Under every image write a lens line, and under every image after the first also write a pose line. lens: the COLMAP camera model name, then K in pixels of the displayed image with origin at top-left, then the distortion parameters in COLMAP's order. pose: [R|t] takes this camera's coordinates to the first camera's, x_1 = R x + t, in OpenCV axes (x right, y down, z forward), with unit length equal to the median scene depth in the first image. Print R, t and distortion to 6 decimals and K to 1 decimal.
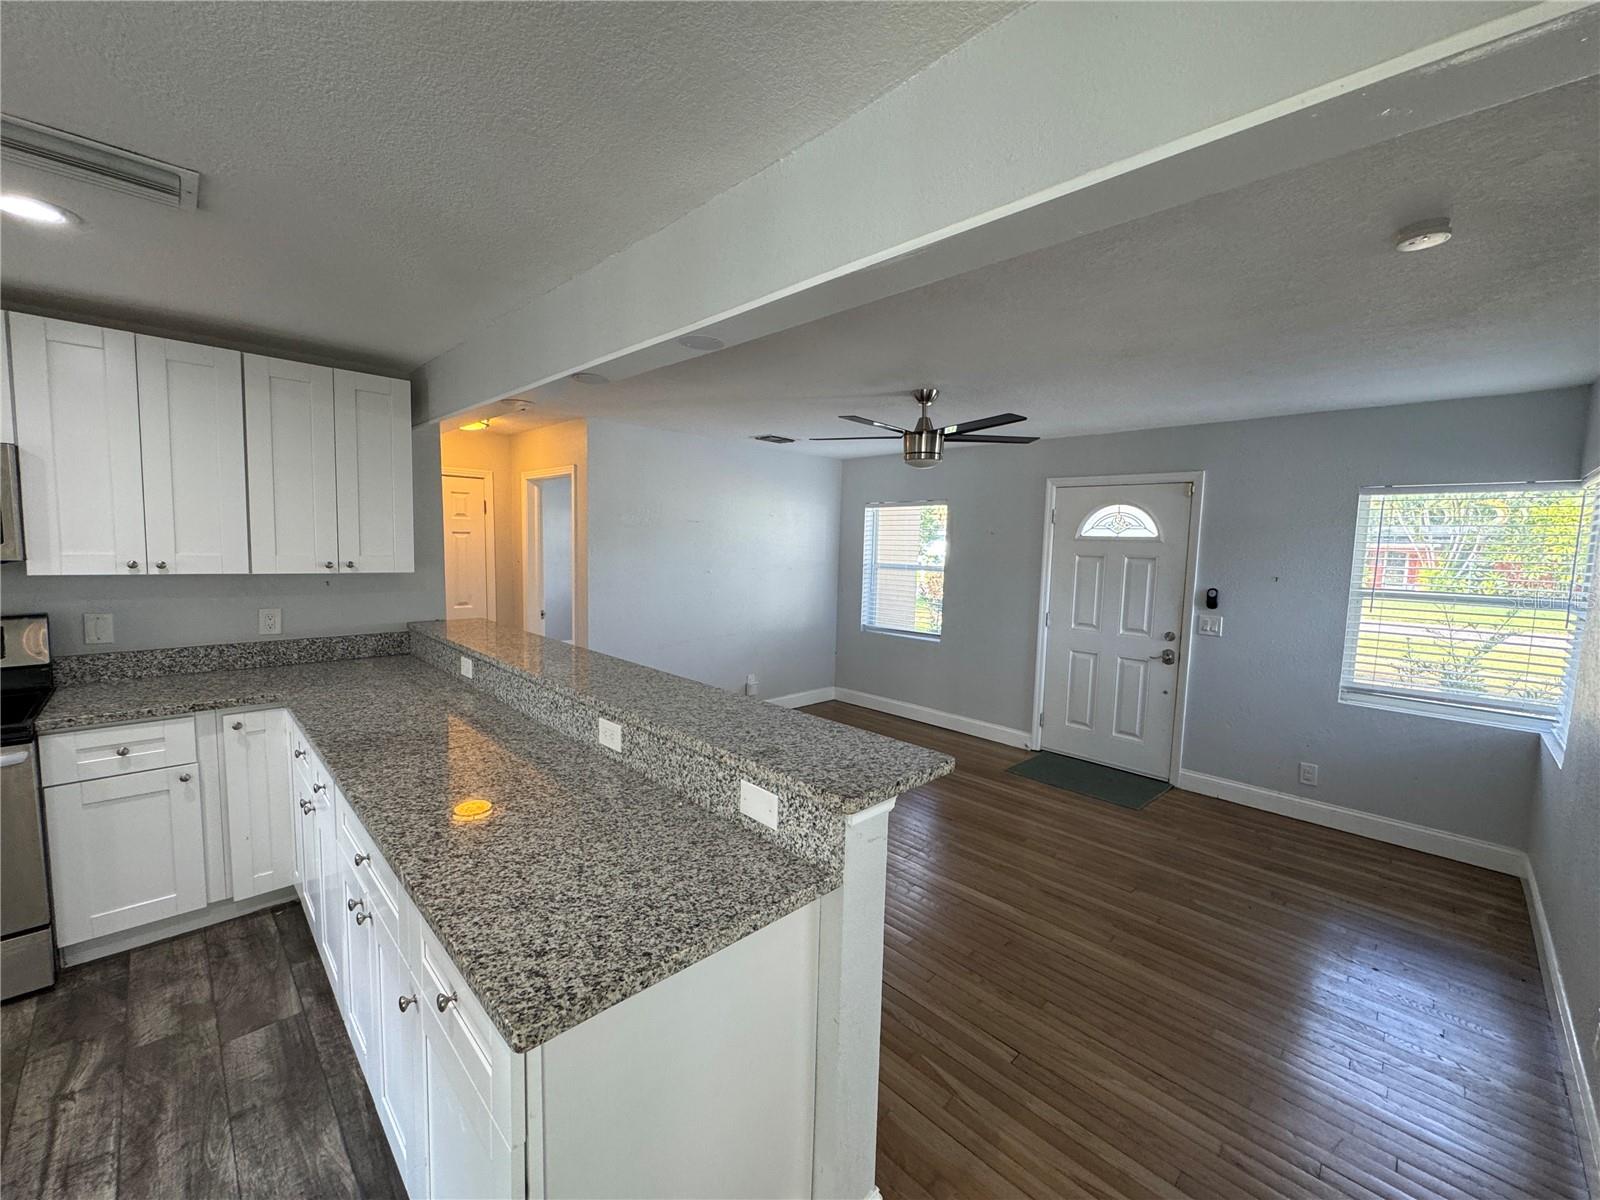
lens RADIAL K [[643.0, 0, 798.8], [0, 643.0, 598.5], [0, 0, 1]] dist [-0.004643, 0.000873]
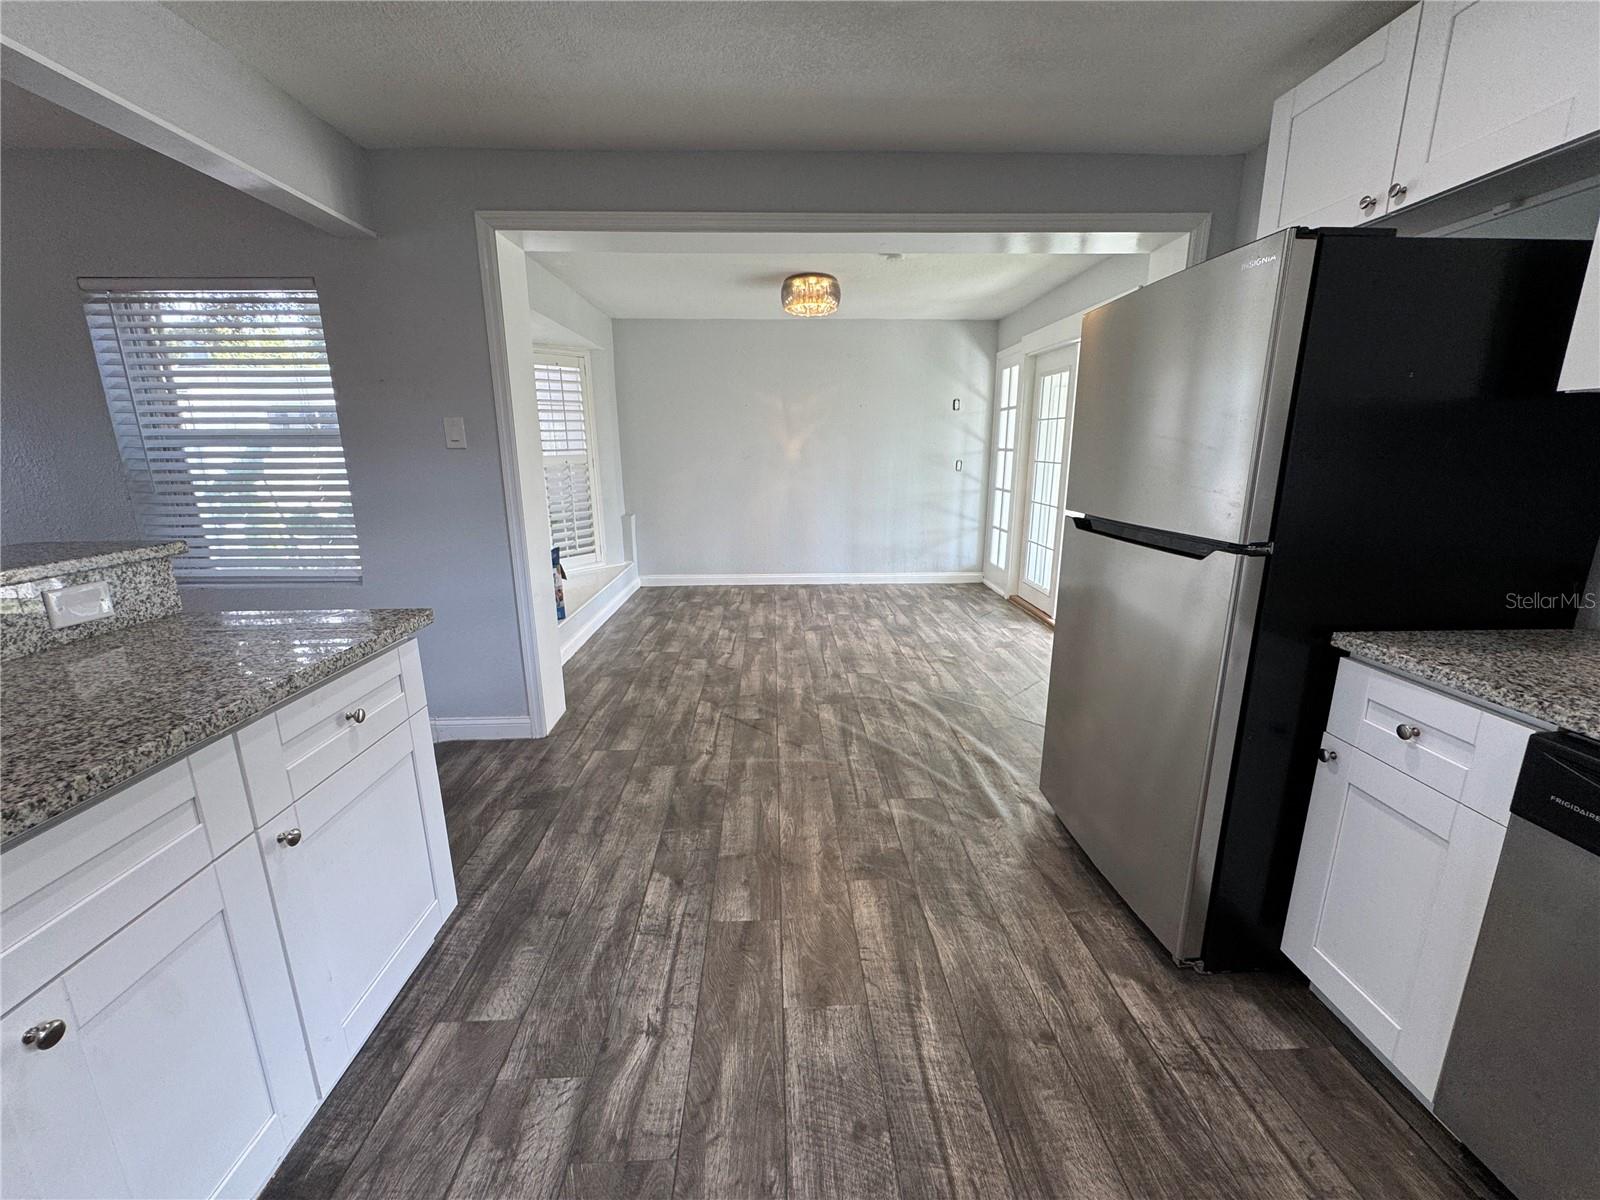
lens RADIAL K [[643.0, 0, 799.6], [0, 643.0, 598.4], [0, 0, 1]] dist [-0.004643, 0.000873]
pose [[-0.733343, -0.177389, 0.656309, -0.914133], [0.050576, 0.948451, 0.312862, 0.044166], [-0.677975, 0.262628, -0.686569, 0.581278]]
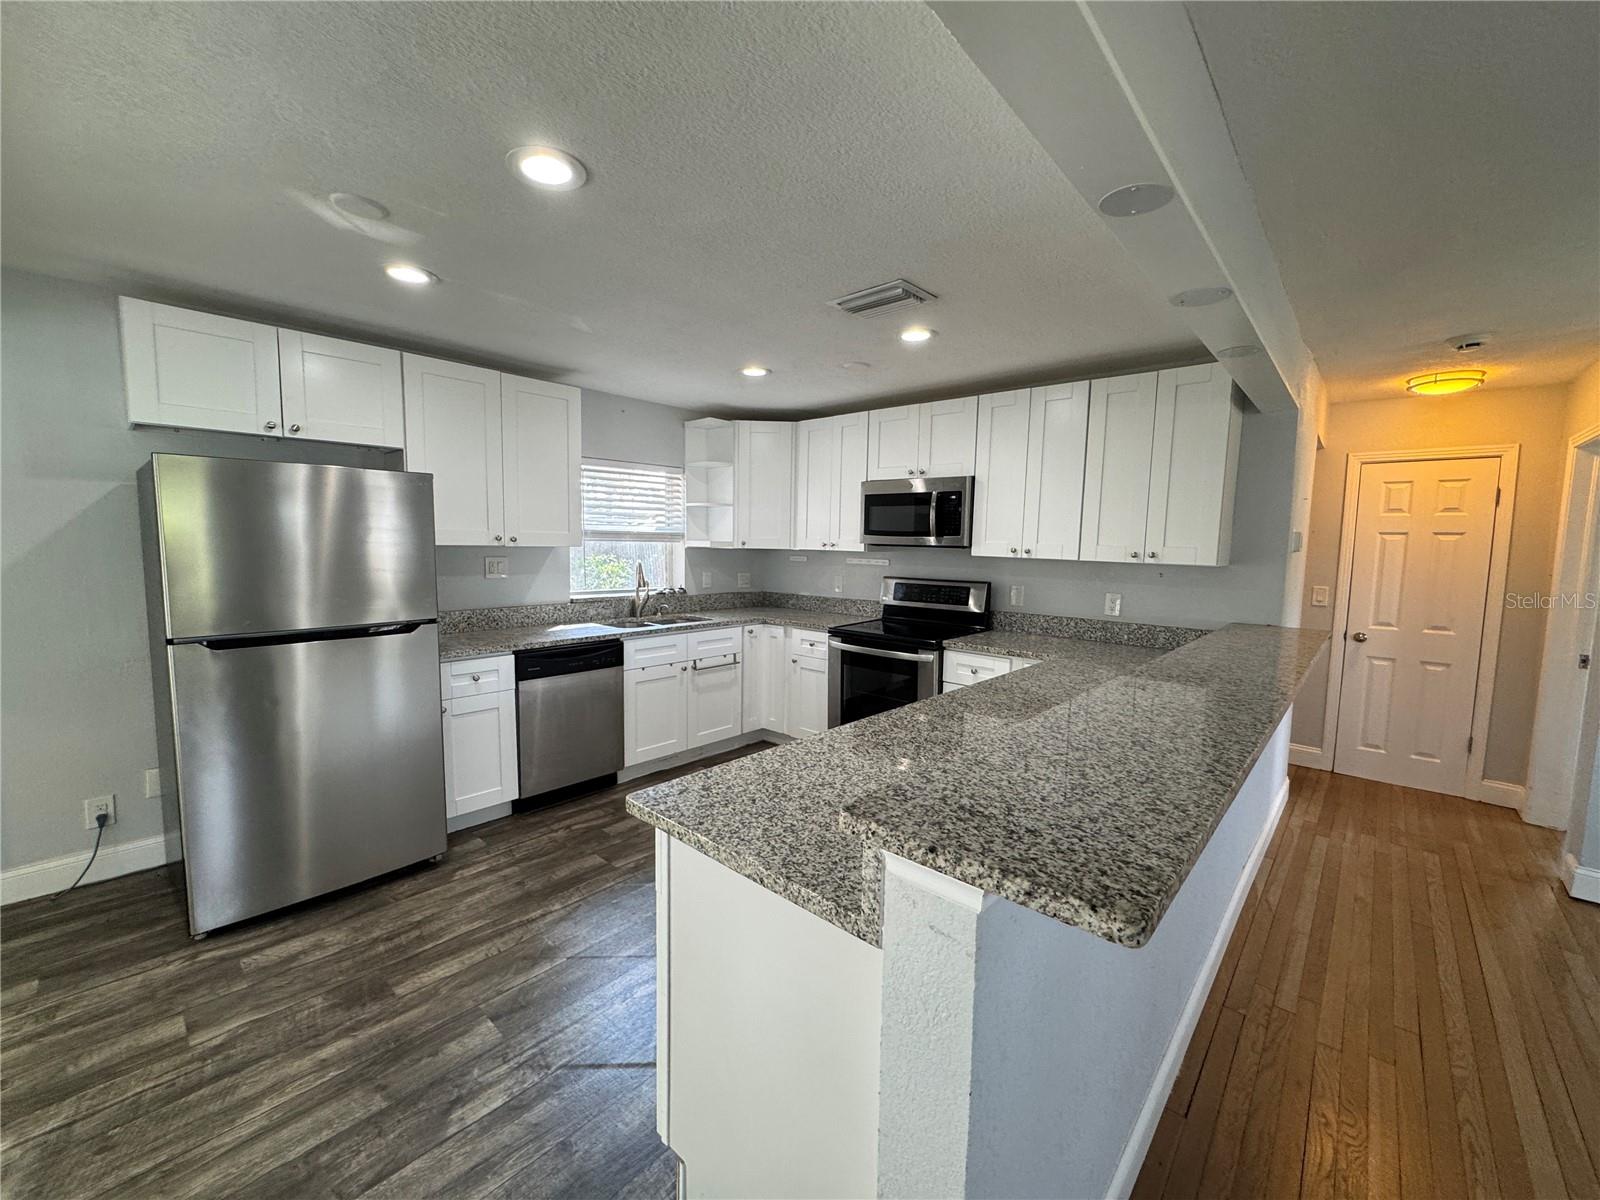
lens RADIAL K [[643.0, 0, 798.5], [0, 643.0, 598.2], [0, 0, 1]] dist [-0.004643, 0.000873]
pose [[0.052019, 0.064347, -0.996571, 0.415665], [-0.107946, 0.992437, 0.058446, 0.023738], [0.992795, 0.104536, 0.058572, 0.477521]]
